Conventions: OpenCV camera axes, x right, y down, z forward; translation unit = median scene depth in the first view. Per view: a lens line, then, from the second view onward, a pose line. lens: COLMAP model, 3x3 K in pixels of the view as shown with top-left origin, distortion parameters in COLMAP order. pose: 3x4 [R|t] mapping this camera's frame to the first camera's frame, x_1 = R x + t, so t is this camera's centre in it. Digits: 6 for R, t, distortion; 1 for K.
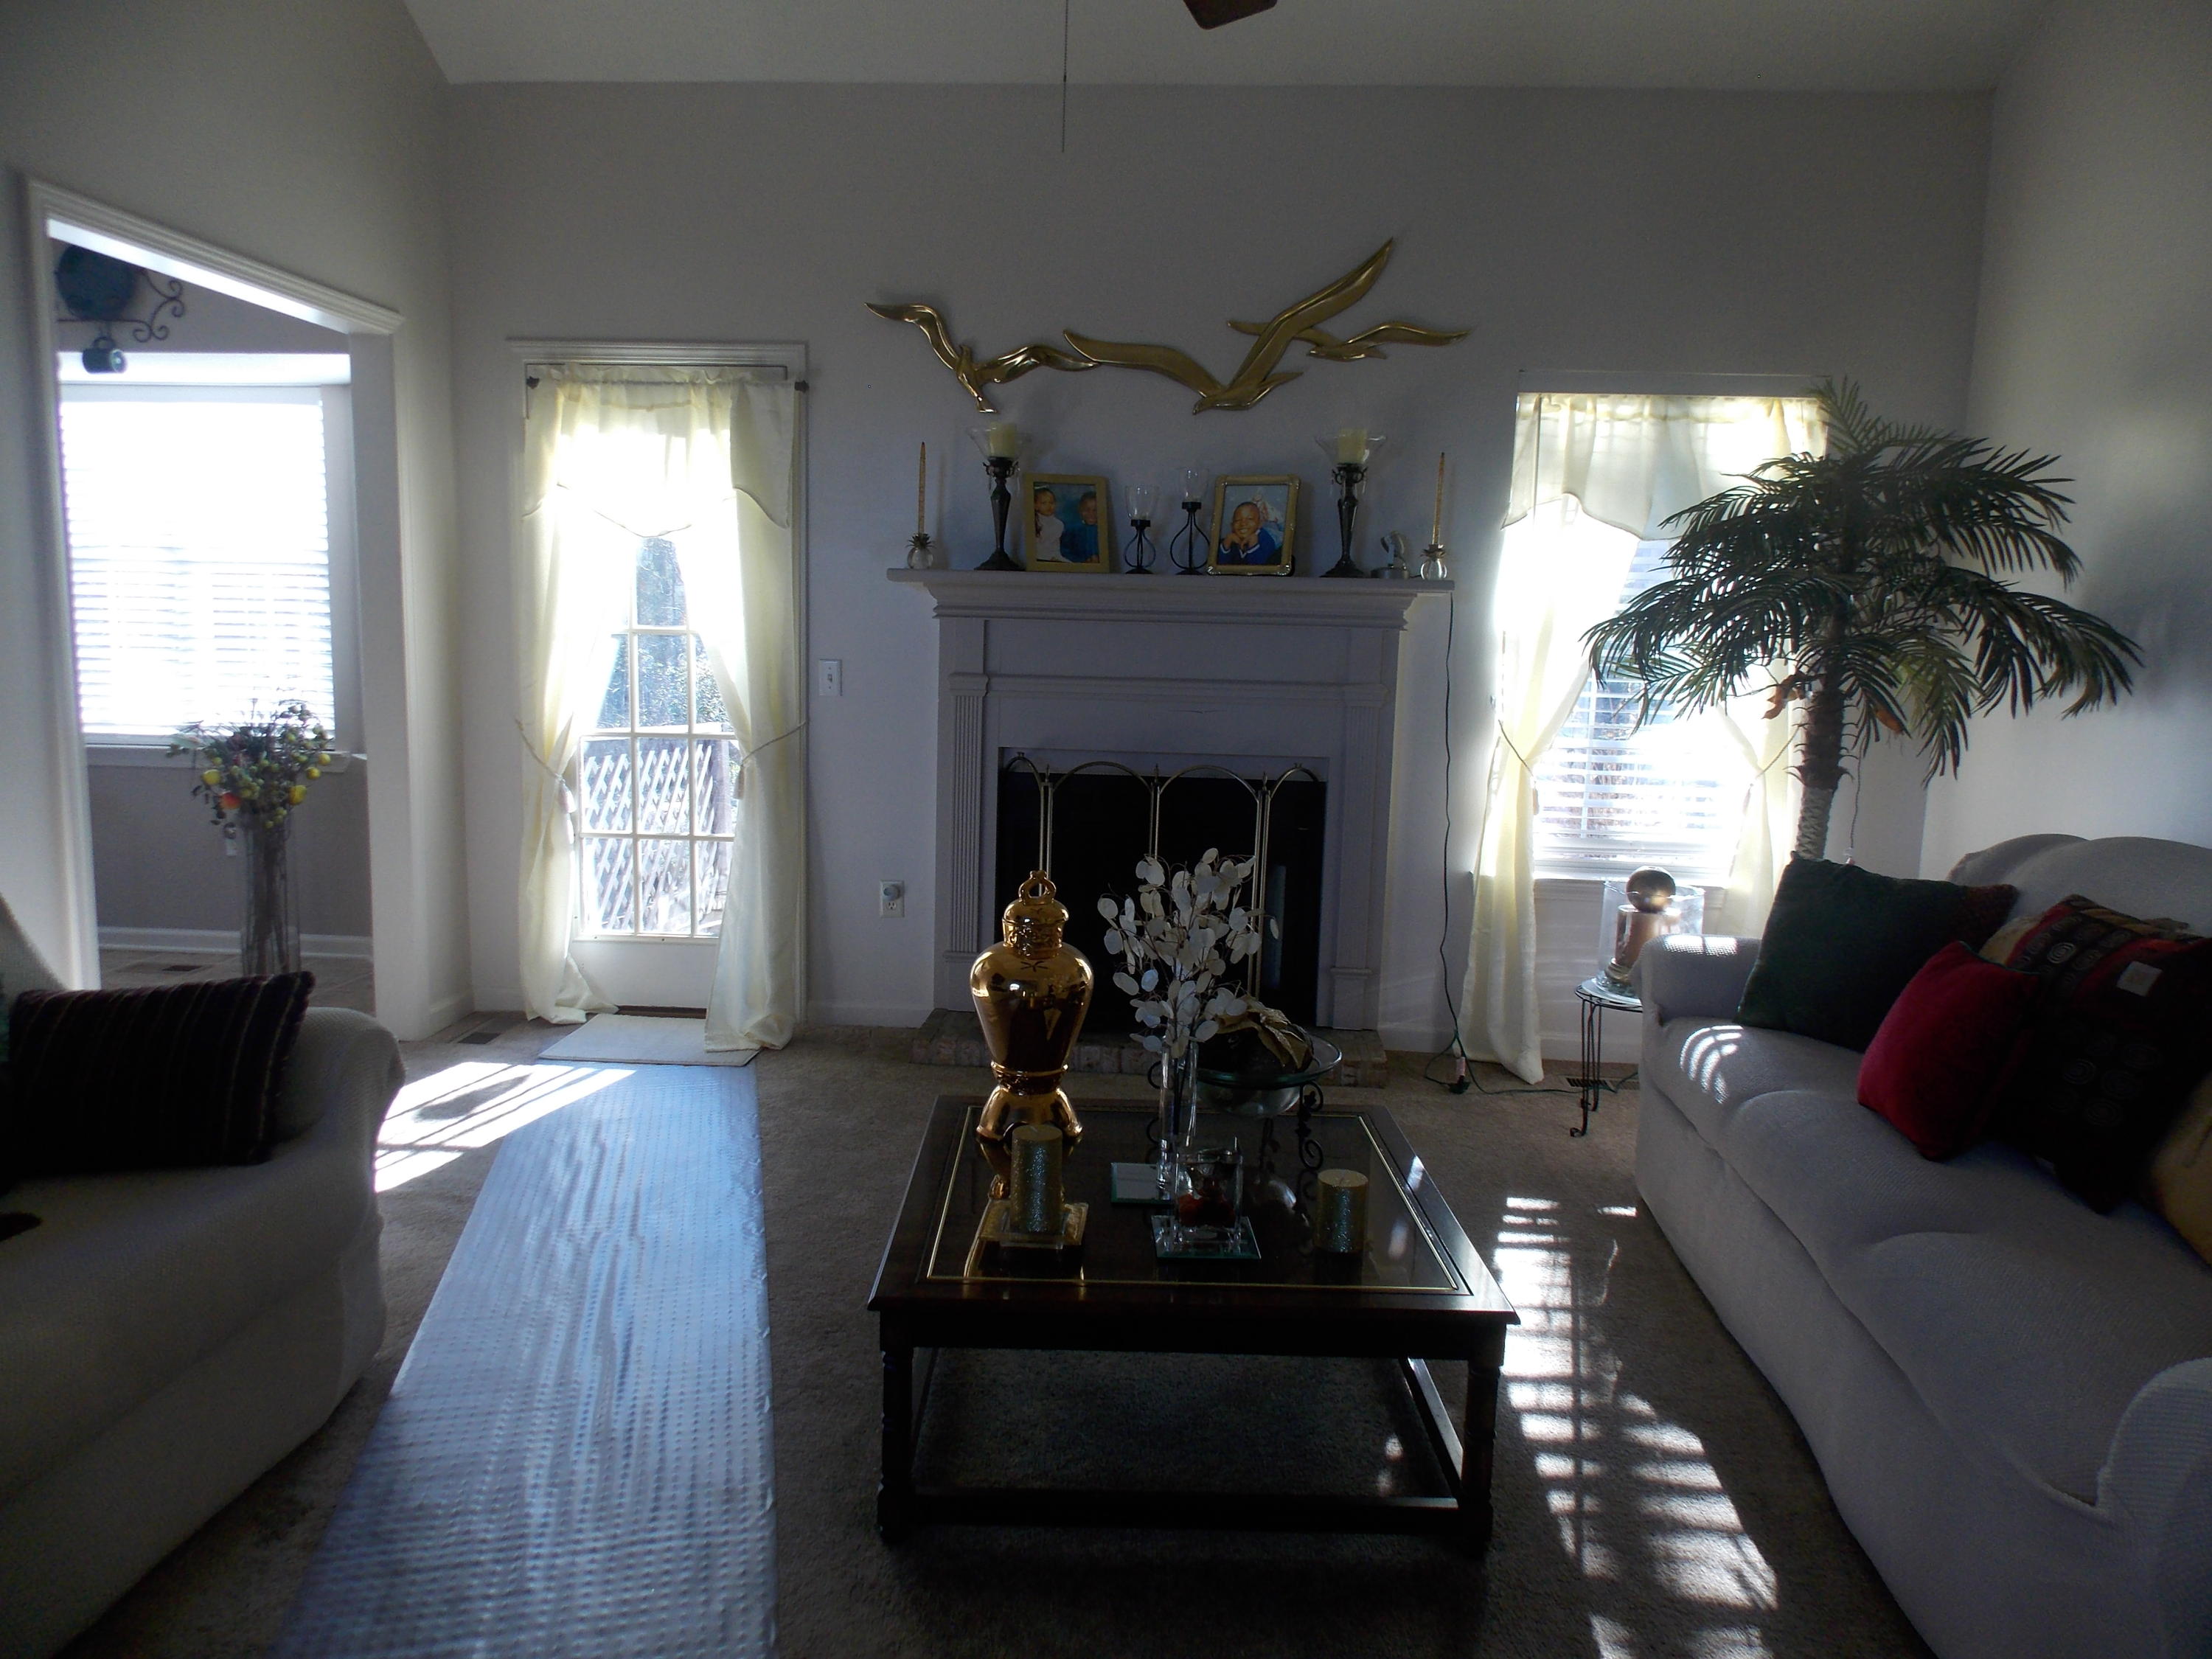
lens RADIAL K [[1461.4, 0, 1111.6], [0, 1461.4, 832.9], [0, 0, 1]] dist [0.001249, 0.001337]
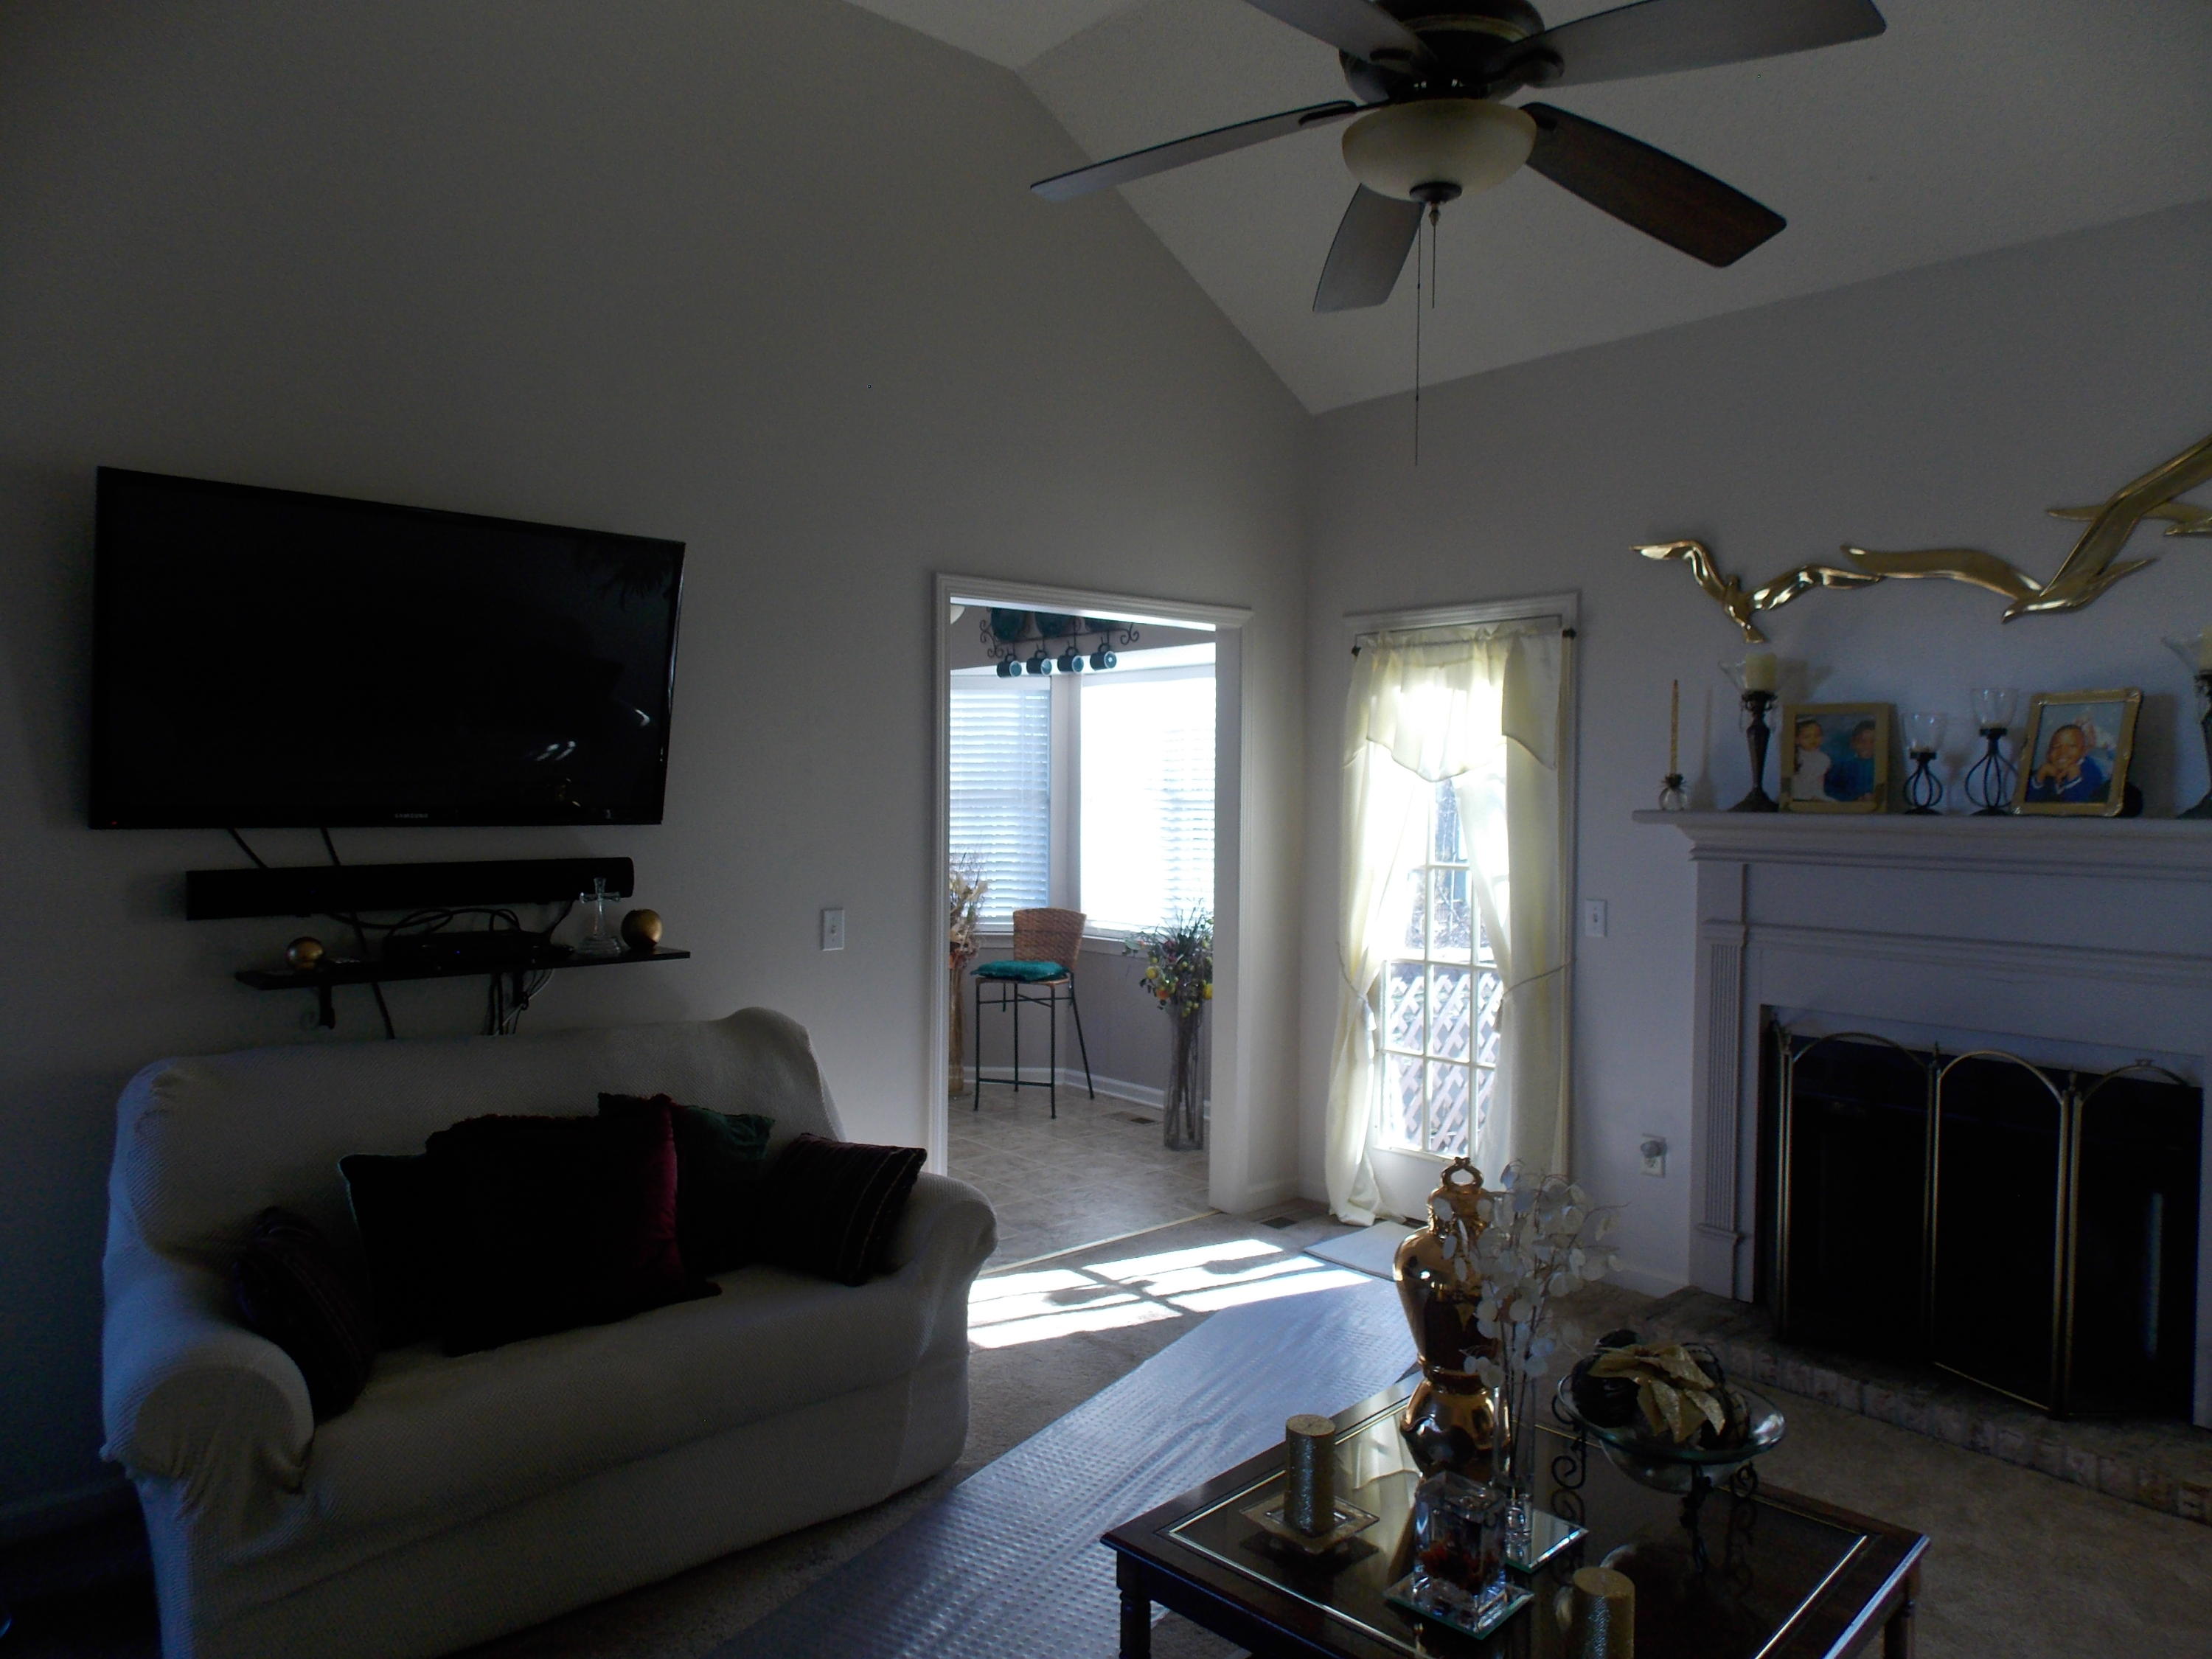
lens RADIAL K [[1461.4, 0, 1112.9], [0, 1461.4, 836.9], [0, 0, 1]] dist [0.001249, 0.001337]
pose [[0.712272, 0.004144, -0.701891, 0.275859], [-0.090255, 0.992222, -0.085732, -0.048530], [0.696076, 0.124414, 0.707106, 0.075602]]
